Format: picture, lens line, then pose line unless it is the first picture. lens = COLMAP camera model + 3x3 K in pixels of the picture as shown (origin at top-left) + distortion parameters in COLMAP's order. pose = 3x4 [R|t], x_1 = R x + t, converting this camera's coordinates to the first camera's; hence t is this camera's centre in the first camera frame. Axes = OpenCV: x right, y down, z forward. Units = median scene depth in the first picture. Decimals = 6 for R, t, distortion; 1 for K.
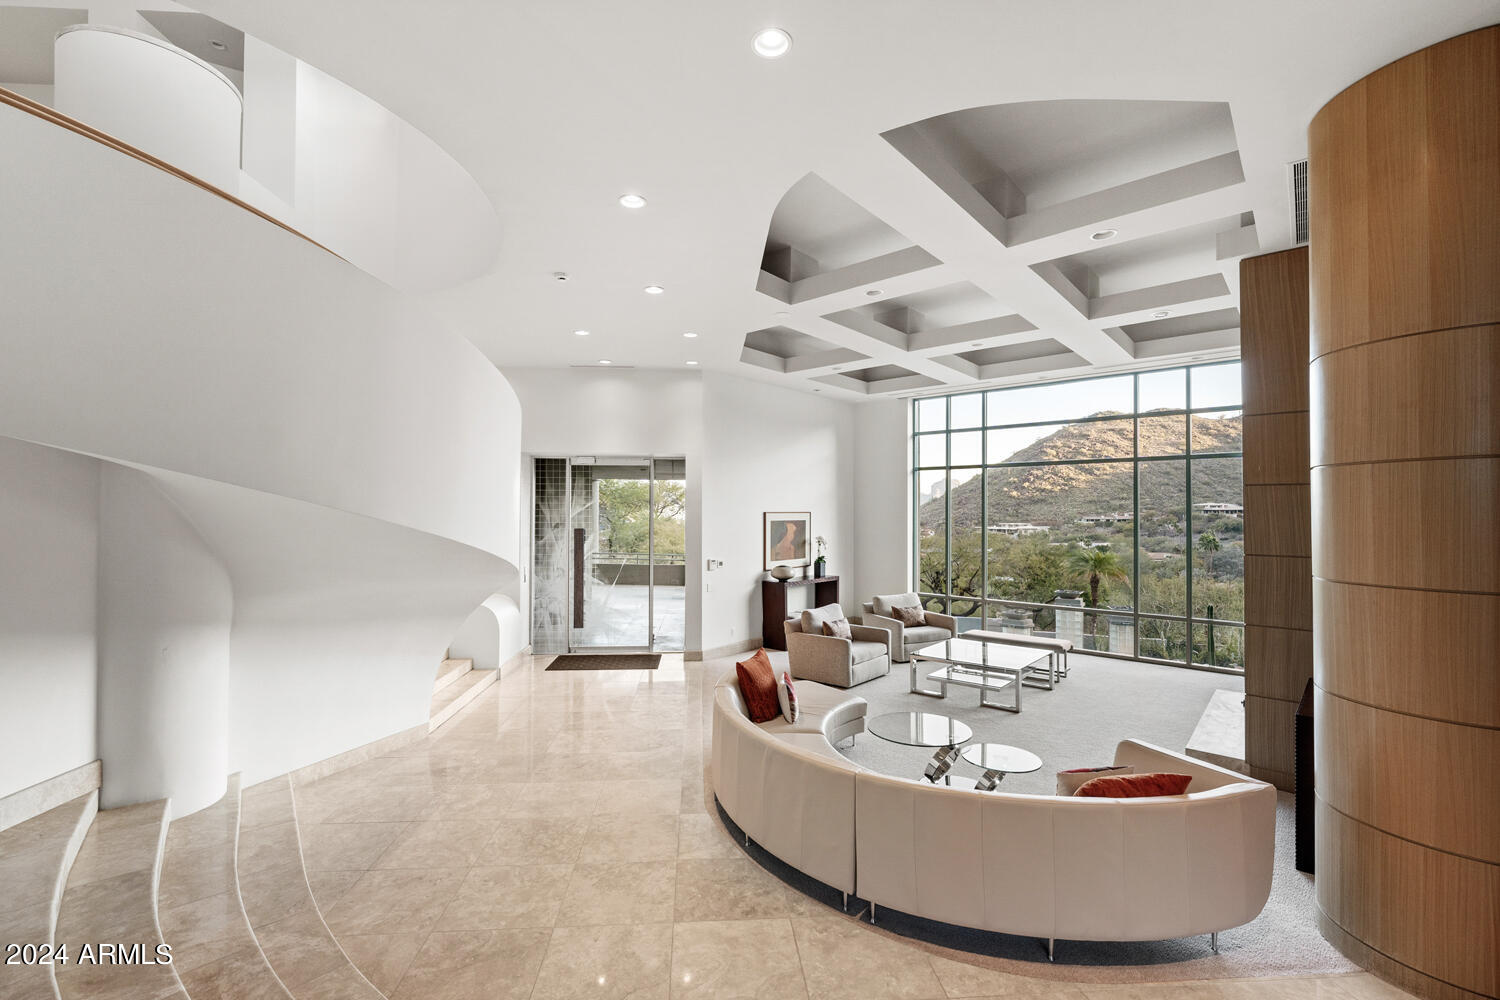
lens RADIAL K [[662.4, 0, 748.5], [0, 662.4, 505.6], [0, 0, 1]] dist [0.012413, 0.000793]
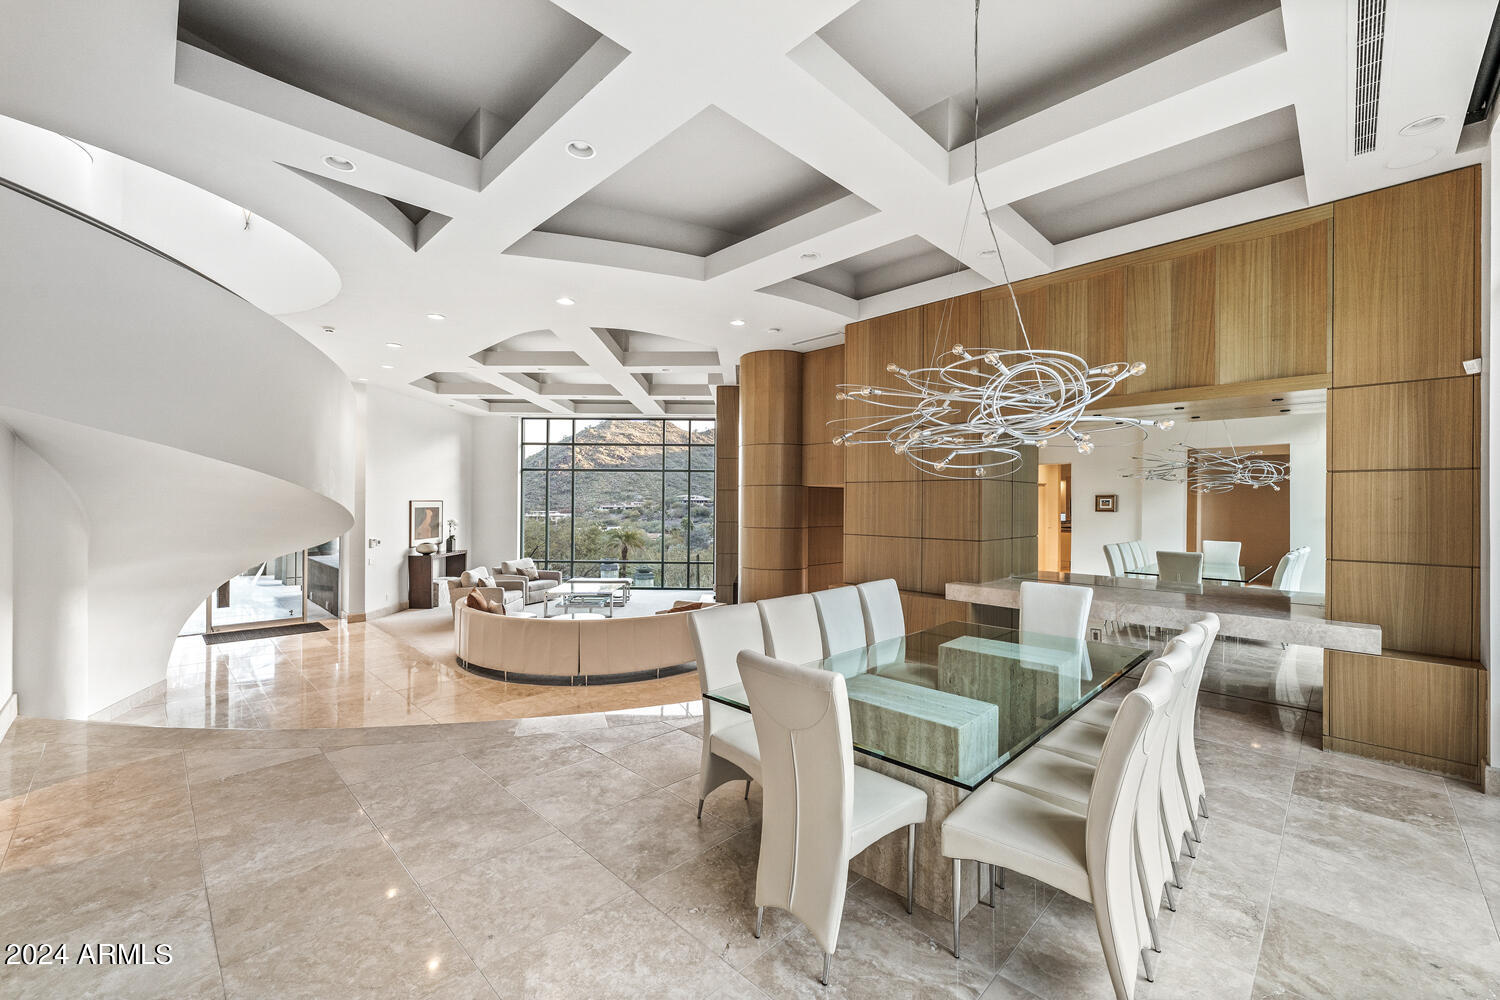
lens RADIAL K [[601.3, 0, 741.4], [0, 601.3, 504.1], [0, 0, 1]] dist [-0.000602, -0.000422]
pose [[0.768213, 0.001800, 0.640191, -0.225263], [-0.011241, 0.999880, 0.010678, -0.003025], [-0.640095, -0.015400, 0.768141, -0.277618]]
